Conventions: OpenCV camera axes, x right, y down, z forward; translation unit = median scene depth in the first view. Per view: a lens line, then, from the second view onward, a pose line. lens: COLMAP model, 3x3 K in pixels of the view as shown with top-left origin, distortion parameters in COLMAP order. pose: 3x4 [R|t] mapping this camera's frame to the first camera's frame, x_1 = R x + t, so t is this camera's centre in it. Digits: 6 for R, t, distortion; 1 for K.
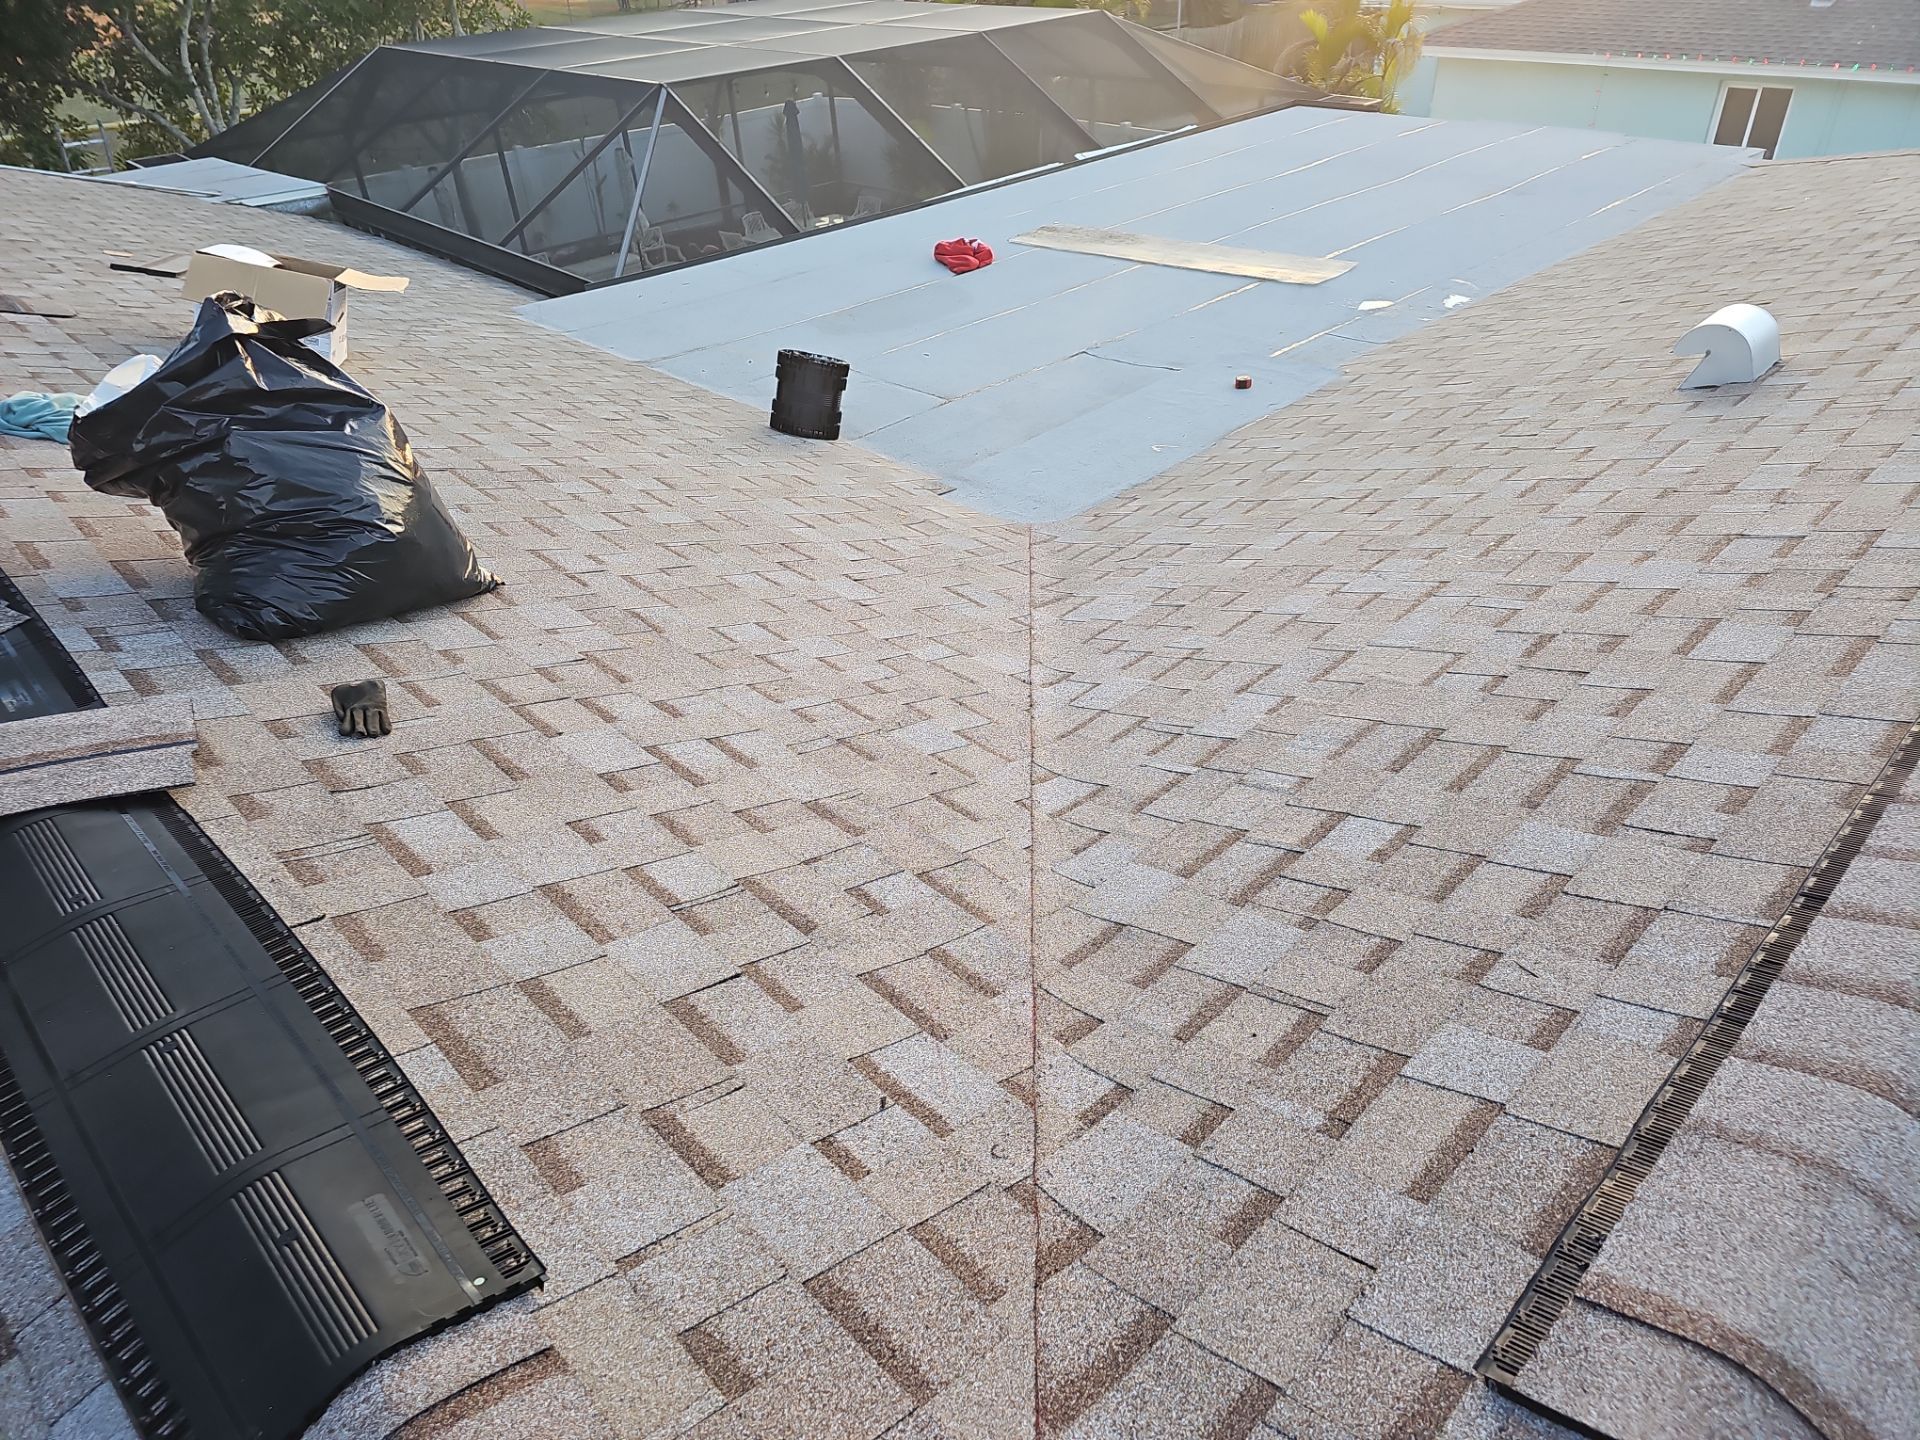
lens RADIAL K [[1241.4, 0, 967.3], [0, 1241.4, 731.2], [0, 0, 1]] dist [0.040748, -0.029481]
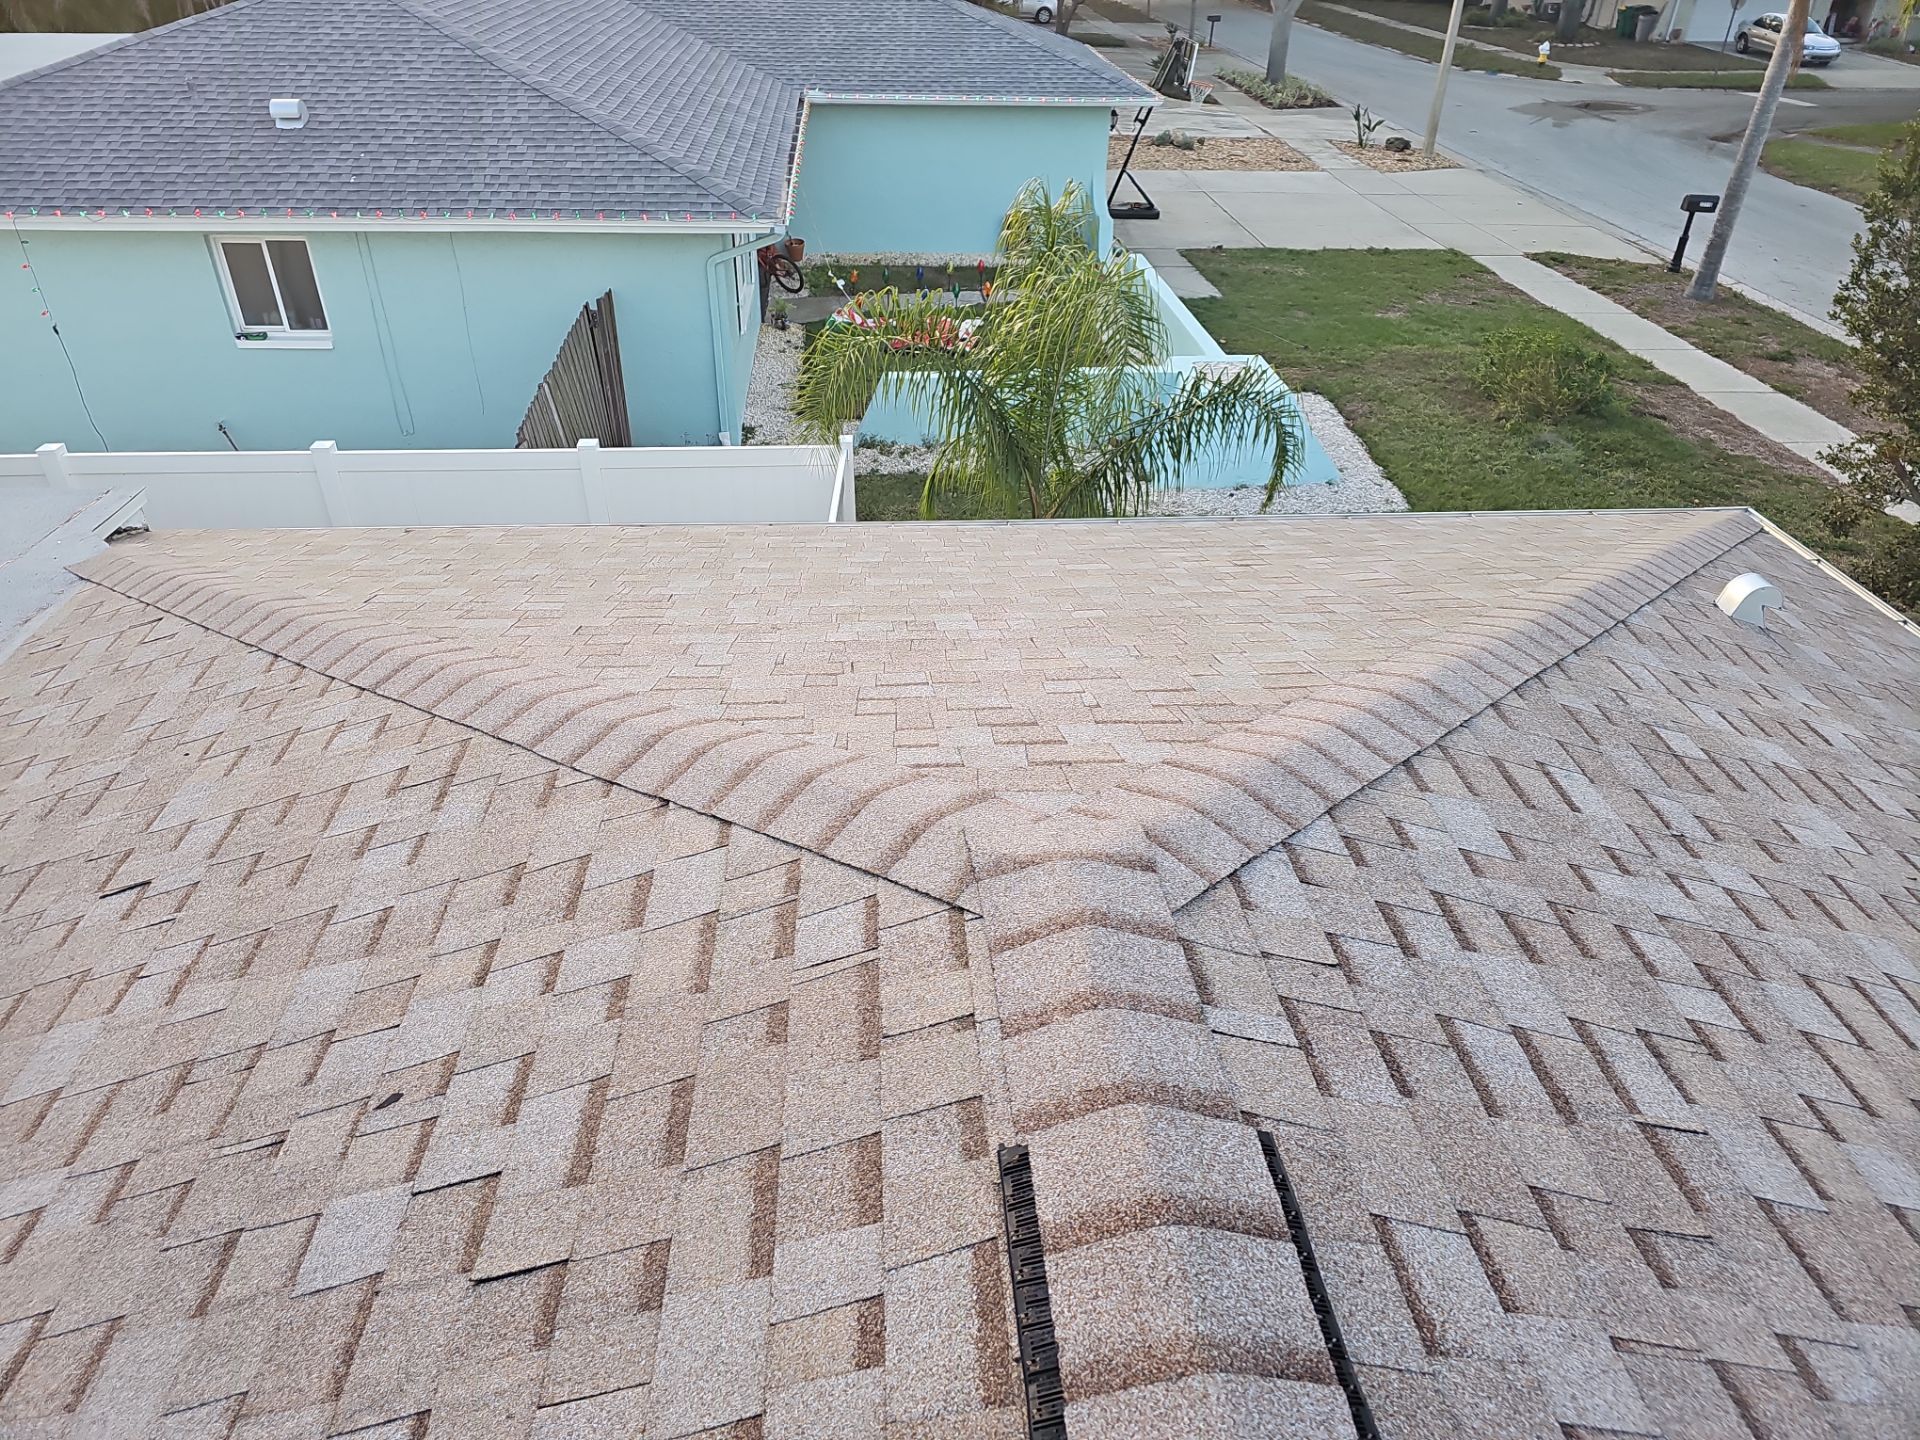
lens RADIAL K [[1241.4, 0, 965.9], [0, 1241.4, 730.7], [0, 0, 1]] dist [0.040748, -0.029481]
pose [[0.641219, -0.385730, 0.663363, 1.981265], [0.399412, 0.905912, 0.140688, -1.290909], [-0.655216, 0.174744, 0.734954, 1.647870]]
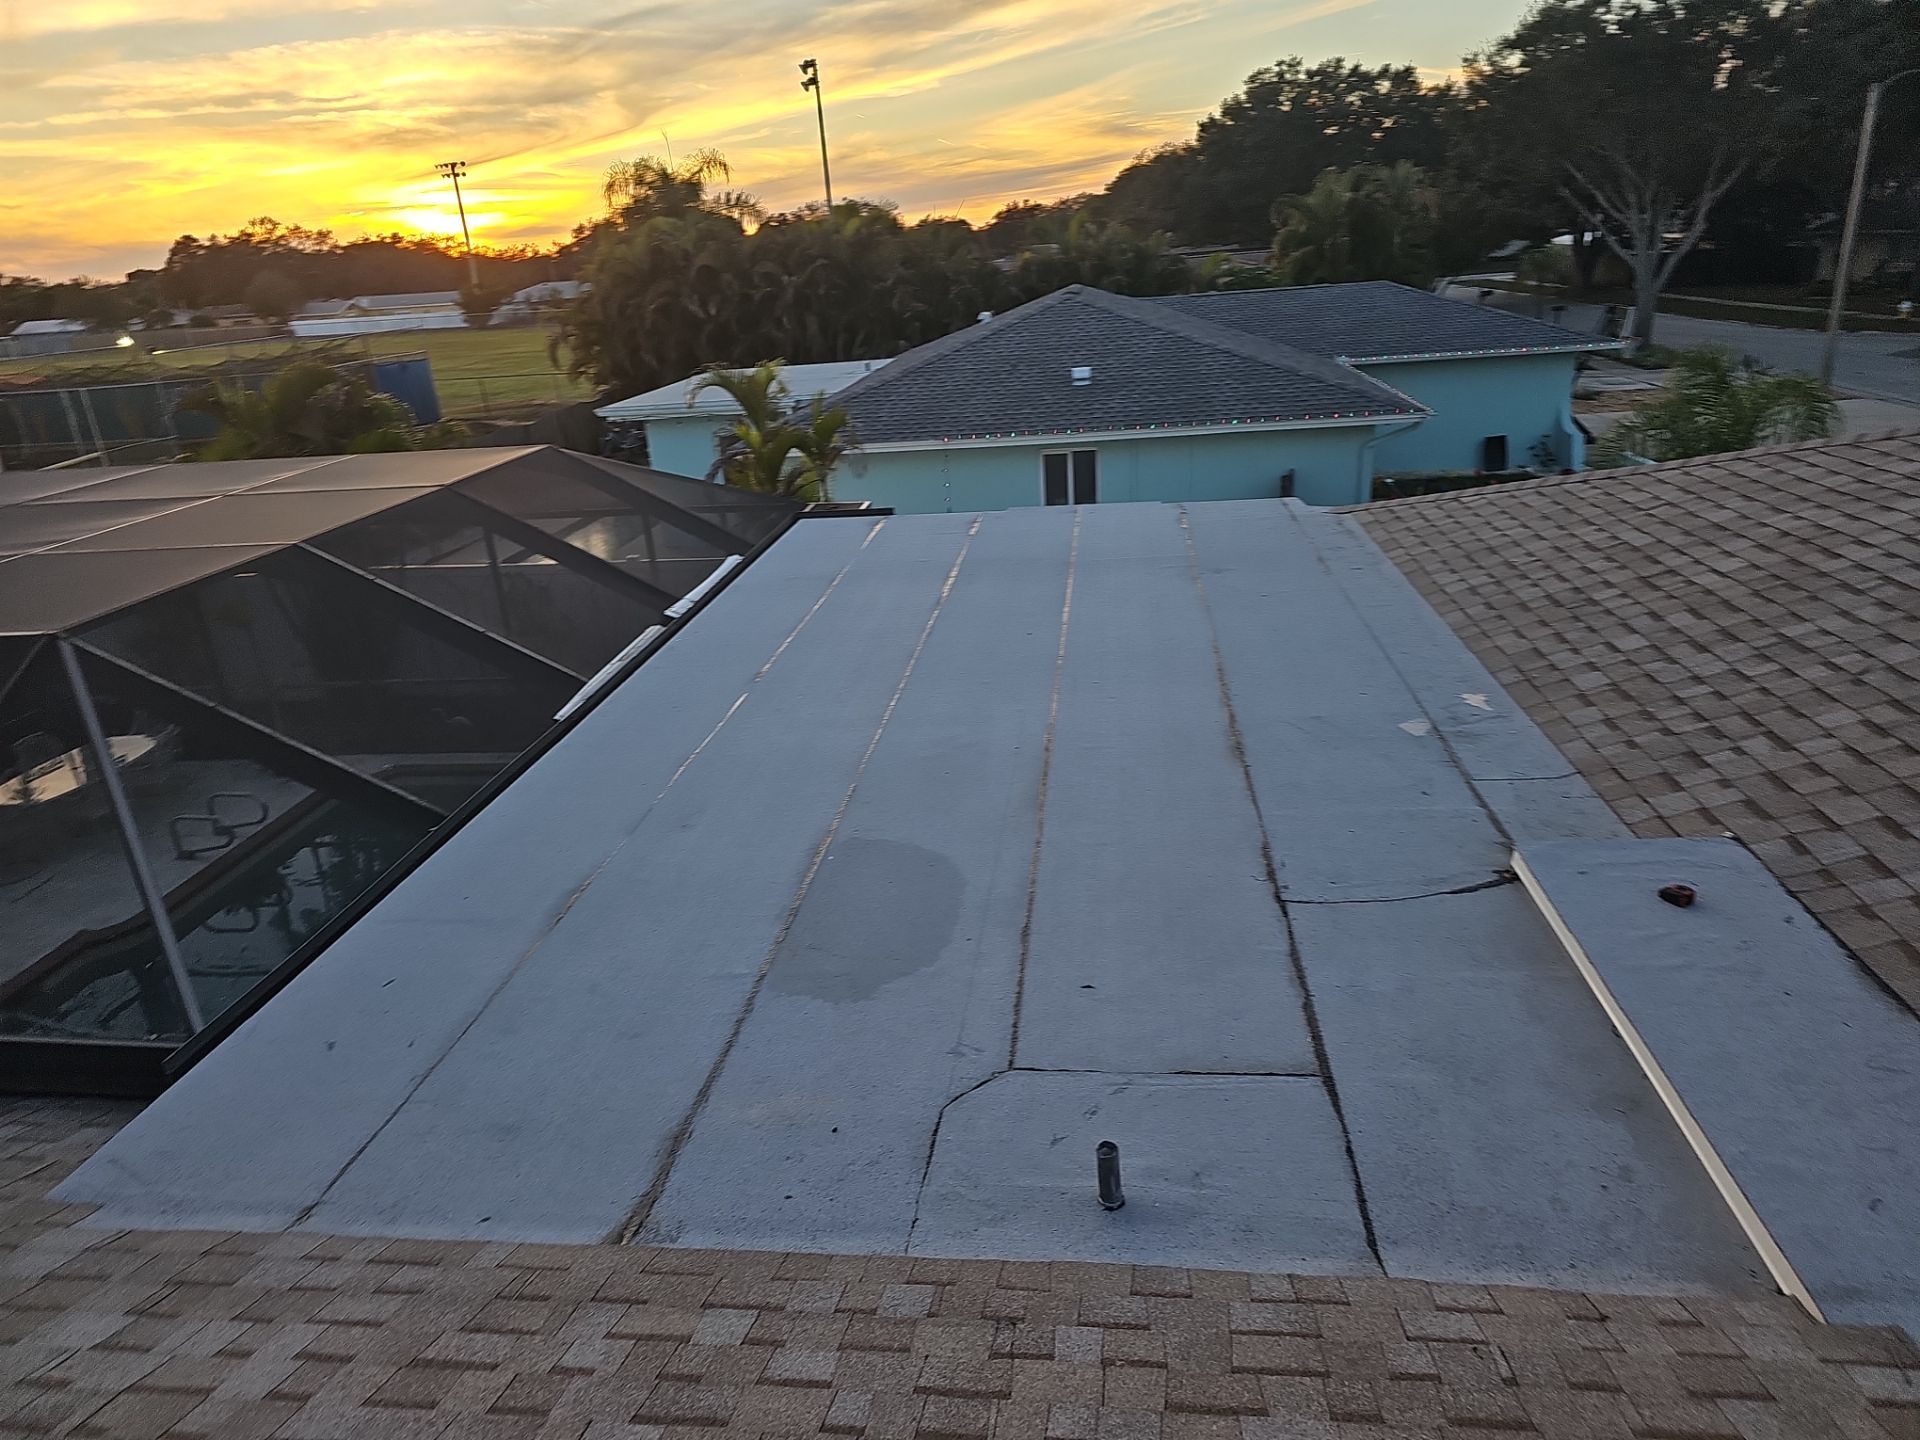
lens RADIAL K [[1241.4, 0, 959.0], [0, 1241.4, 760.3], [0, 0, 1]] dist [0.040748, -0.029481]
pose [[0.781725, -0.245214, 0.573390, -1.079355], [0.382582, 0.914670, -0.130424, -0.970947], [-0.492481, 0.321324, 0.808835, 1.503617]]
